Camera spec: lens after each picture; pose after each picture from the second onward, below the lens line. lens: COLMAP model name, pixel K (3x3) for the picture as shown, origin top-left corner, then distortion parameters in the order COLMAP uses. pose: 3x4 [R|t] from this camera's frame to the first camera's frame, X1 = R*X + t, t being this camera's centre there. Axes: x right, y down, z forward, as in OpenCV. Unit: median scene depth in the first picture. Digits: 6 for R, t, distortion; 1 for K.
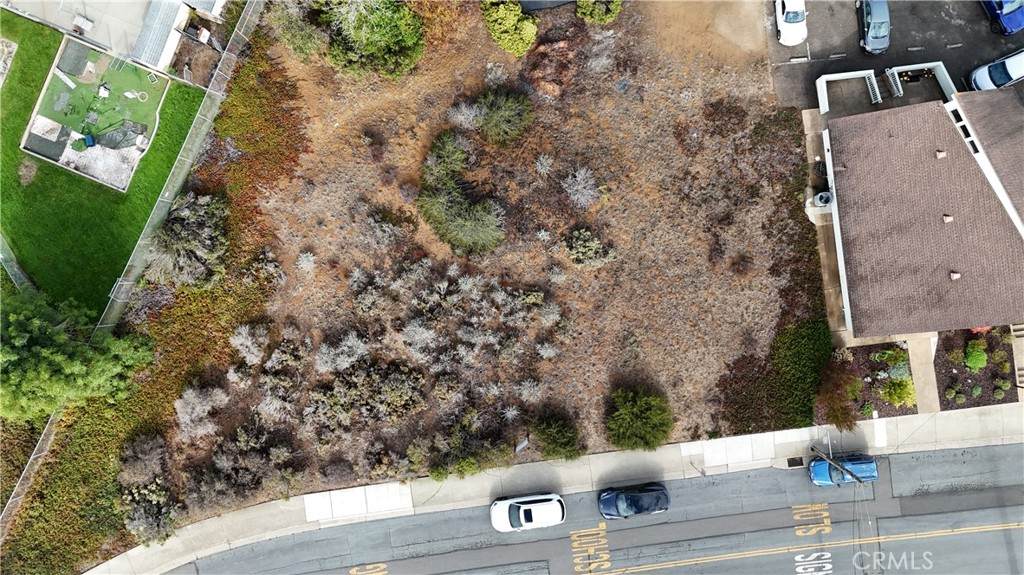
lens RADIAL K [[710.4, 0, 506.3], [0, 710.4, 286.2], [0, 0, 1]] dist [0.004018, -0.045801]
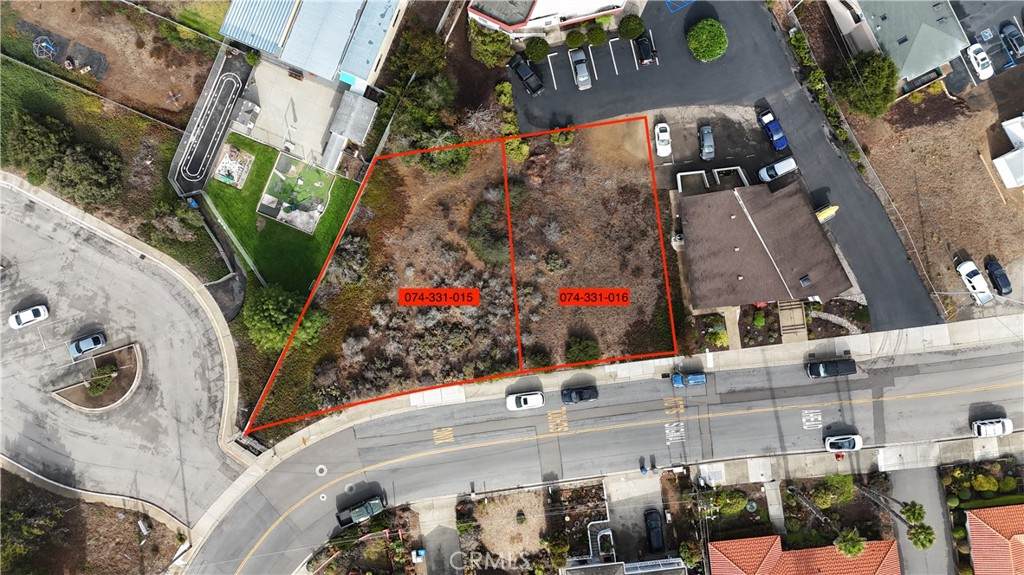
lens RADIAL K [[710.4, 0, 506.3], [0, 710.4, 286.2], [0, 0, 1]] dist [0.004018, -0.045801]
pose [[0.999978, -0.002692, 0.006032, -0.031445], [0.002681, 0.999994, 0.001954, 0.002785], [-0.006038, -0.001938, 0.999980, -0.915993]]
